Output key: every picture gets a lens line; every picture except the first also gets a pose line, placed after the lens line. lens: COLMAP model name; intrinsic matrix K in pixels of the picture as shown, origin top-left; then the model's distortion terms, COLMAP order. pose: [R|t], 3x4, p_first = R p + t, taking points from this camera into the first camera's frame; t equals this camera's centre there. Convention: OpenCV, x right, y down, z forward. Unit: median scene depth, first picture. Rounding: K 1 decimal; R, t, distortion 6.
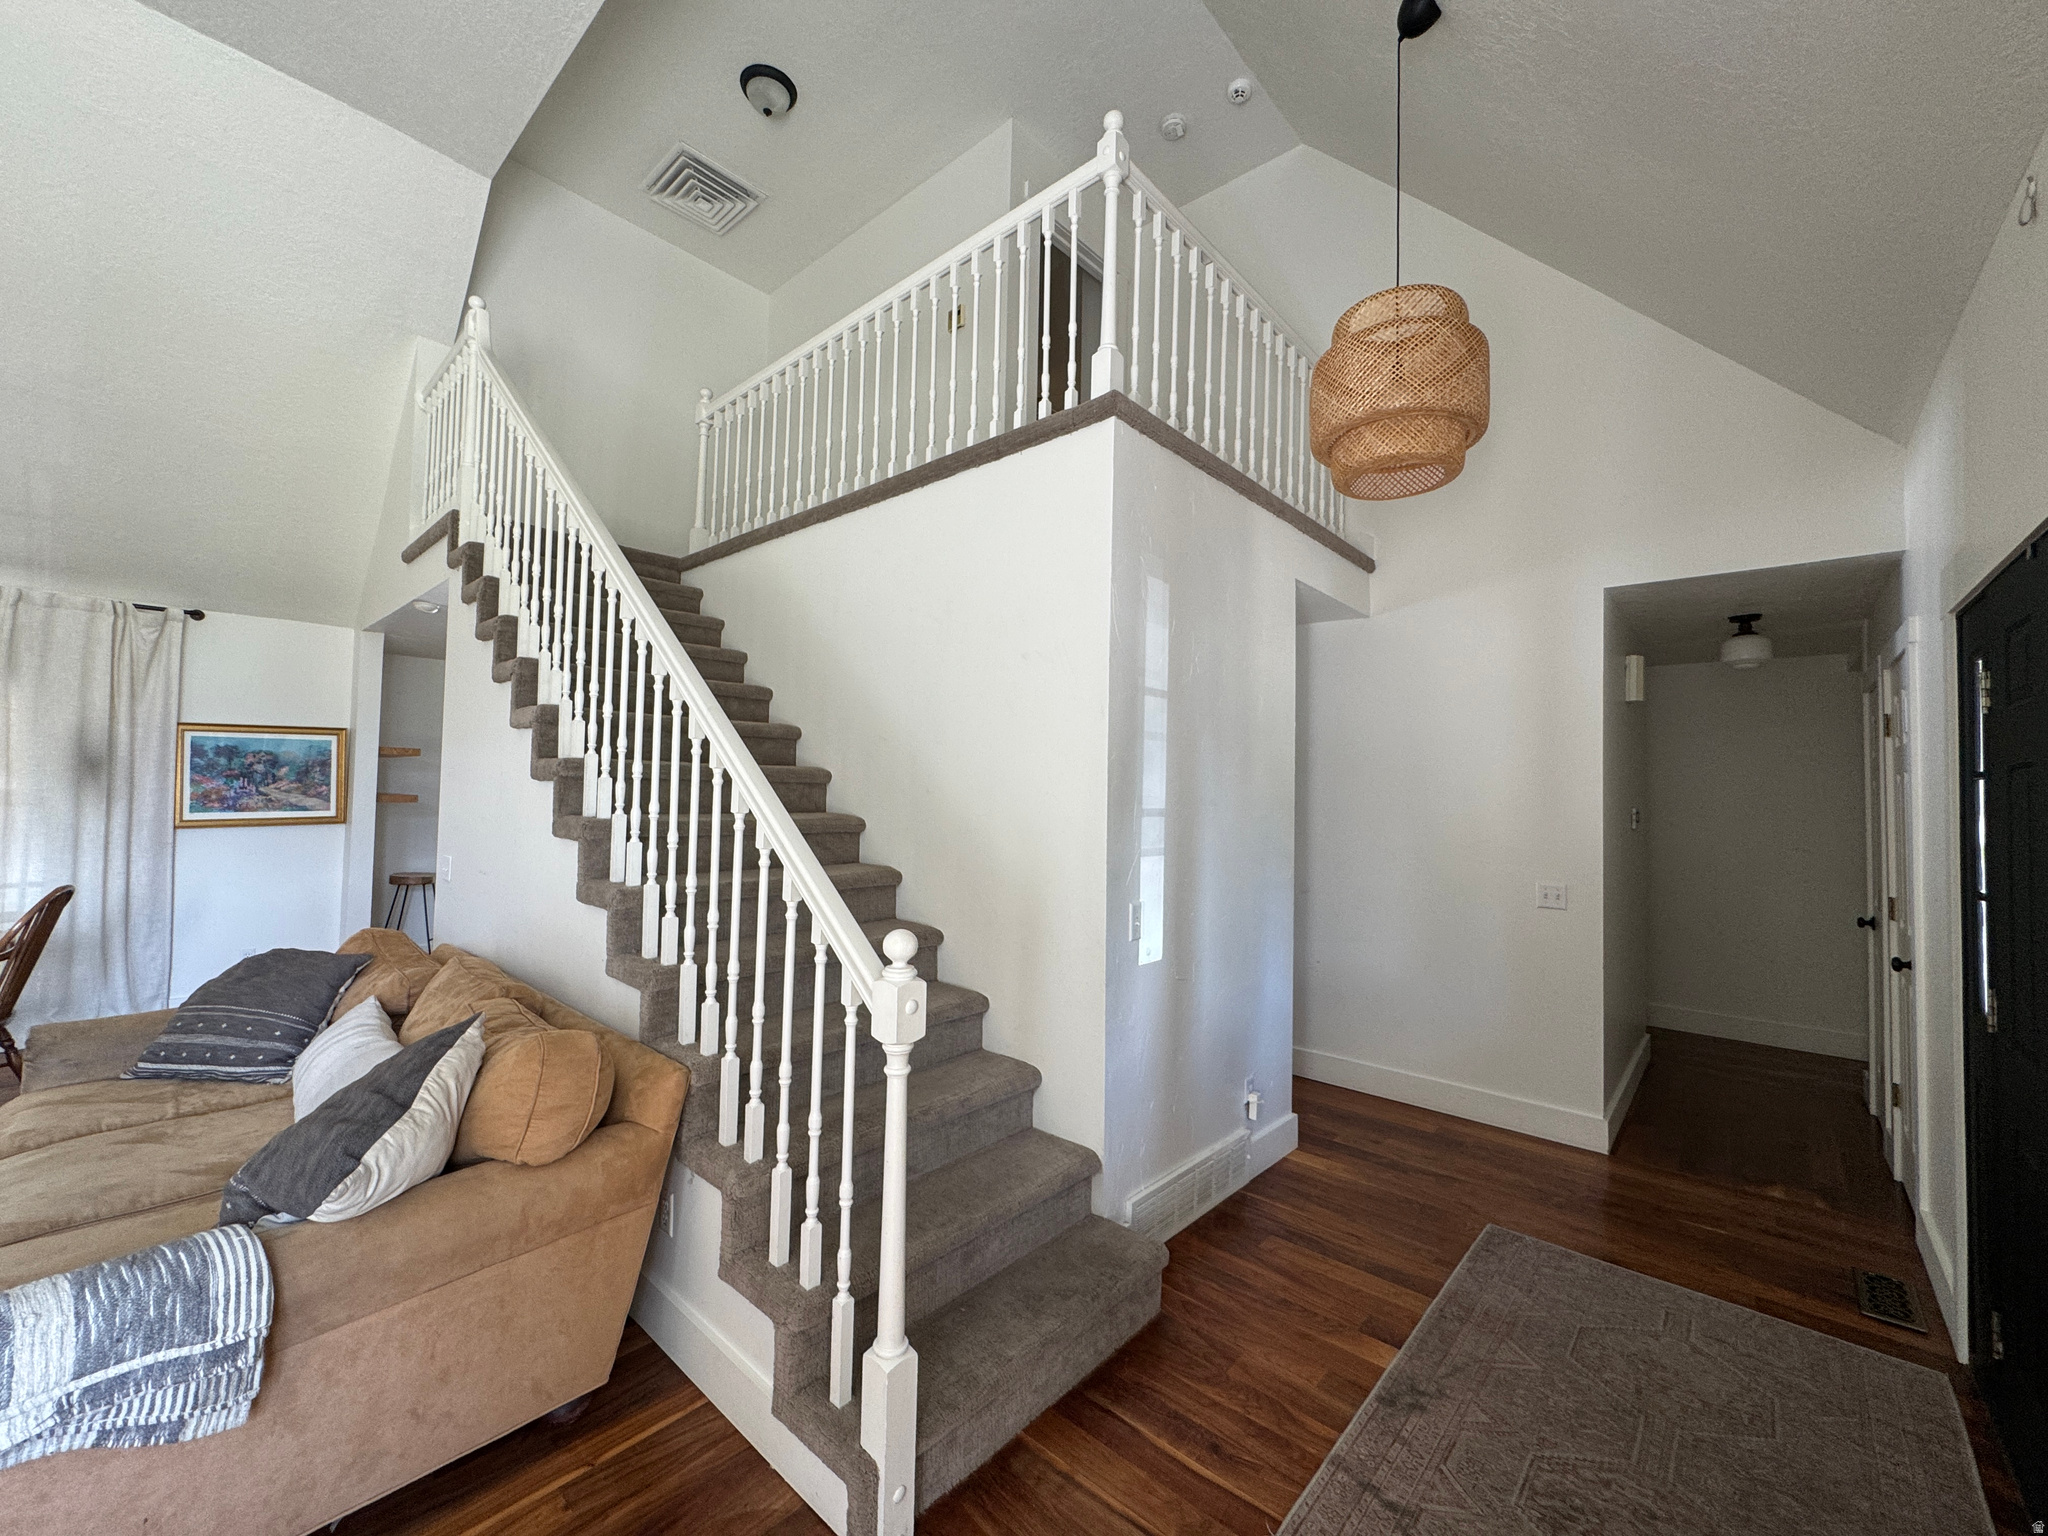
lens RADIAL K [[816.6, 0, 1023.7], [0, 816.6, 767.1], [0, 0, 1]] dist [-0.002623, 0.000029]
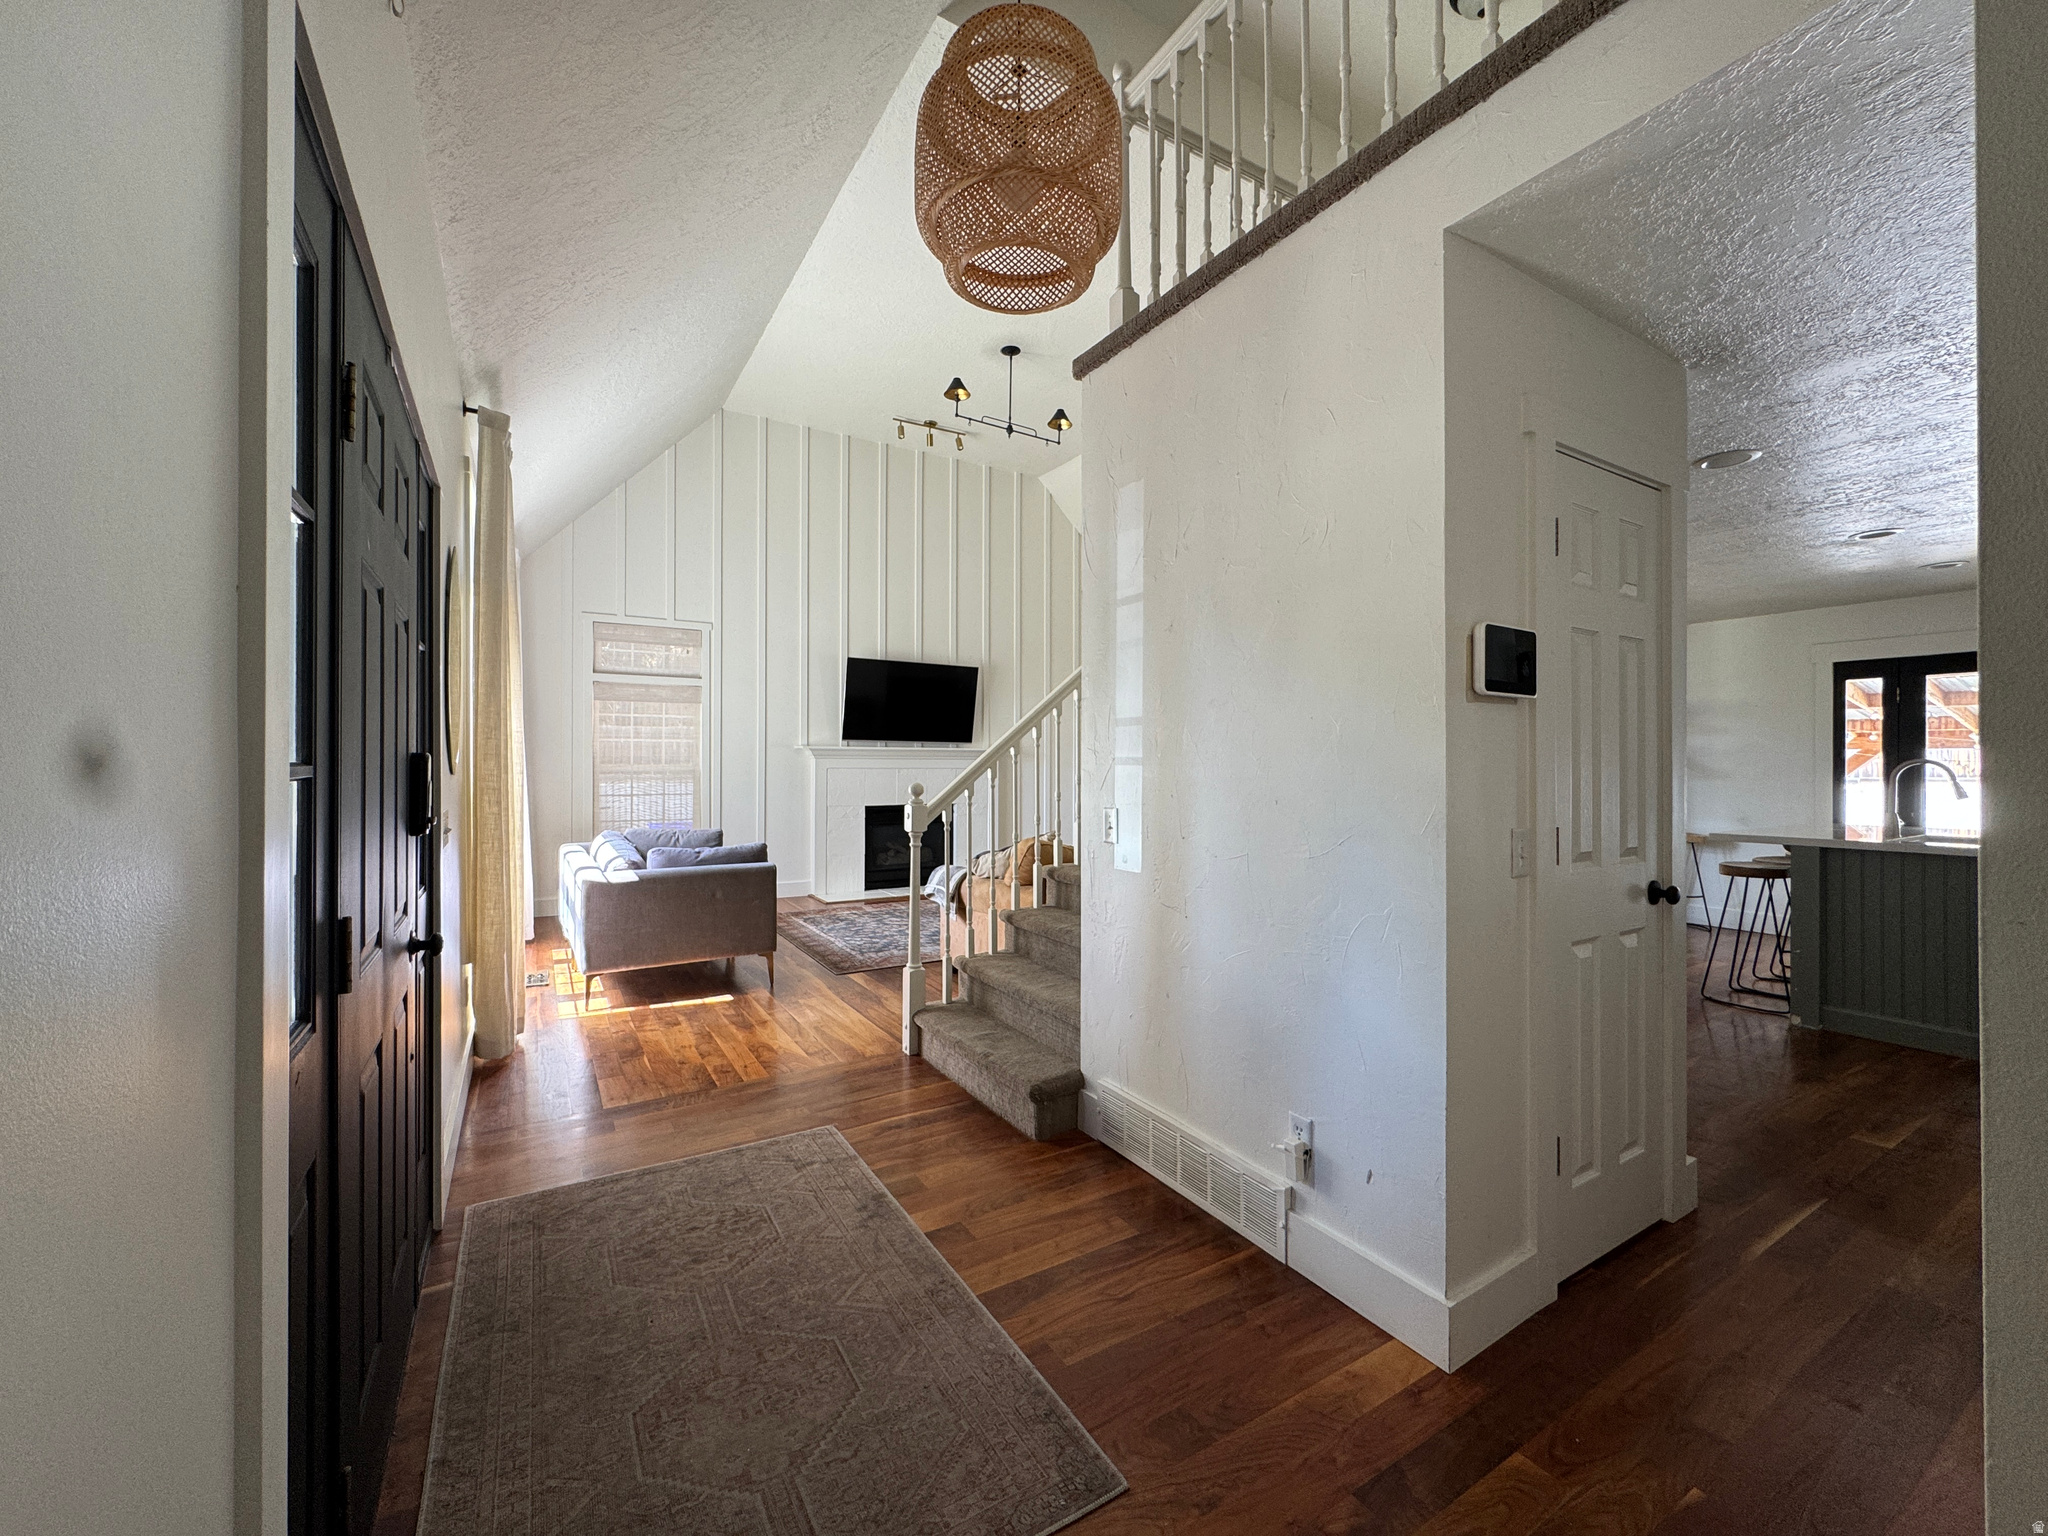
lens RADIAL K [[816.6, 0, 1022.0], [0, 816.6, 762.8], [0, 0, 1]] dist [-0.002623, 0.000029]
pose [[-0.288285, -0.026720, -0.957172, 0.871819], [0.021370, 0.999182, -0.034328, 0.104507], [0.957306, -0.030351, -0.287478, 0.881236]]
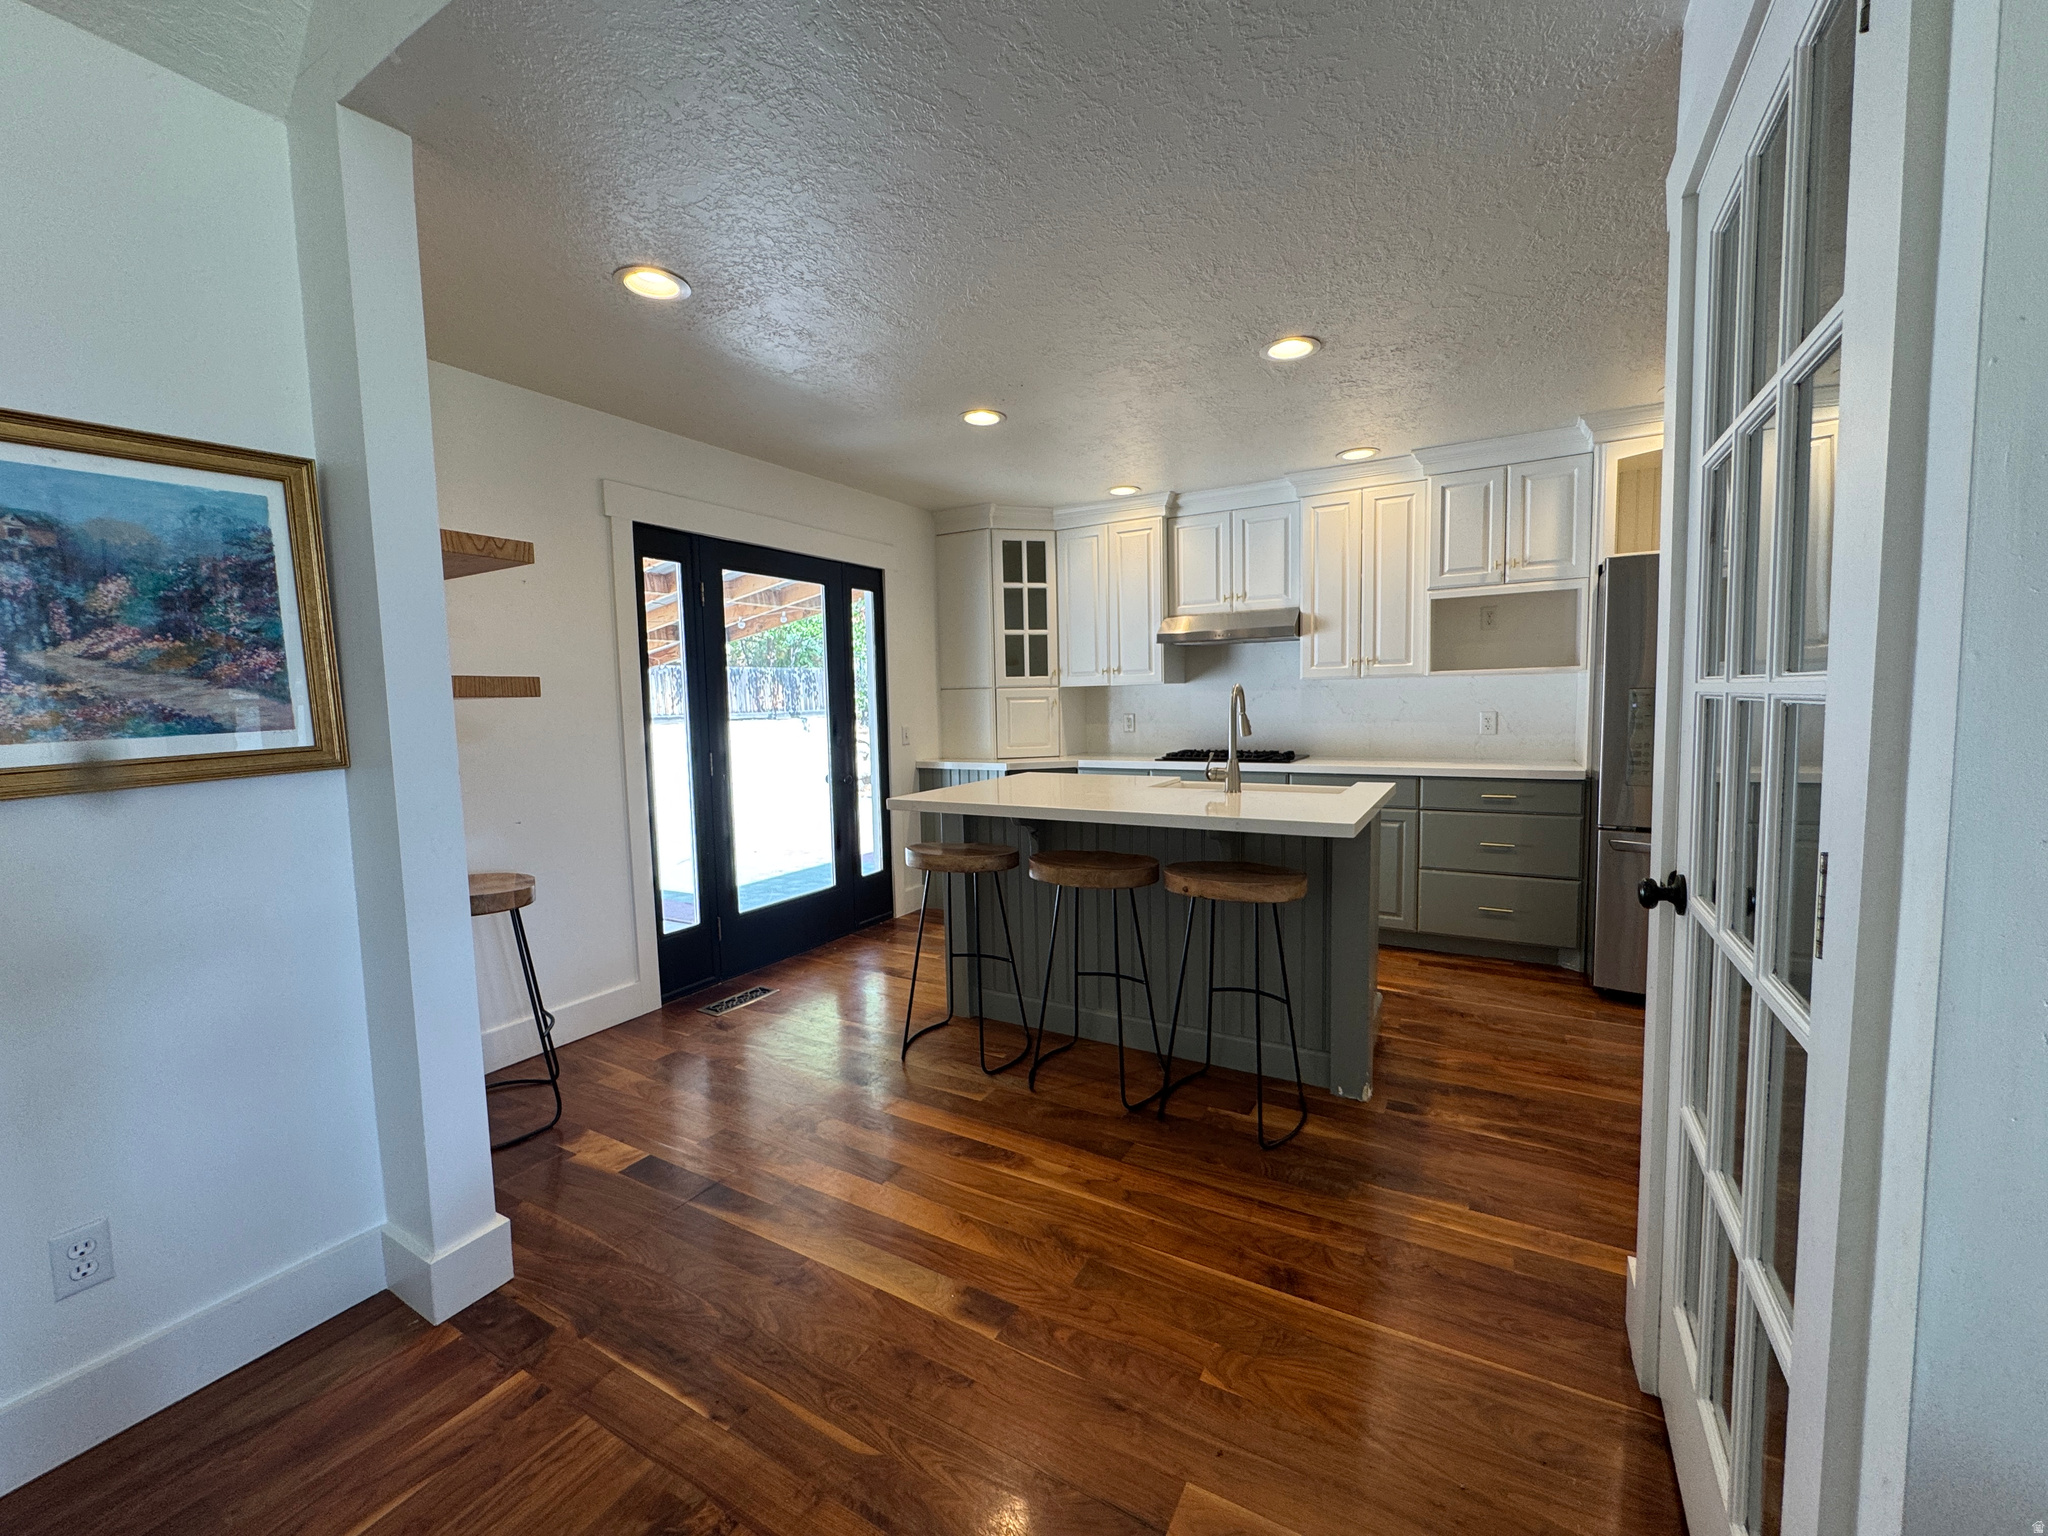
lens RADIAL K [[816.6, 0, 1022.2], [0, 816.6, 762.4], [0, 0, 1]] dist [-0.002623, 0.000029]
pose [[0.977819, -0.060915, 0.200400, -0.969669], [0.038330, 0.992659, 0.114711, 0.061892], [-0.205916, -0.104485, 0.972976, 0.963880]]
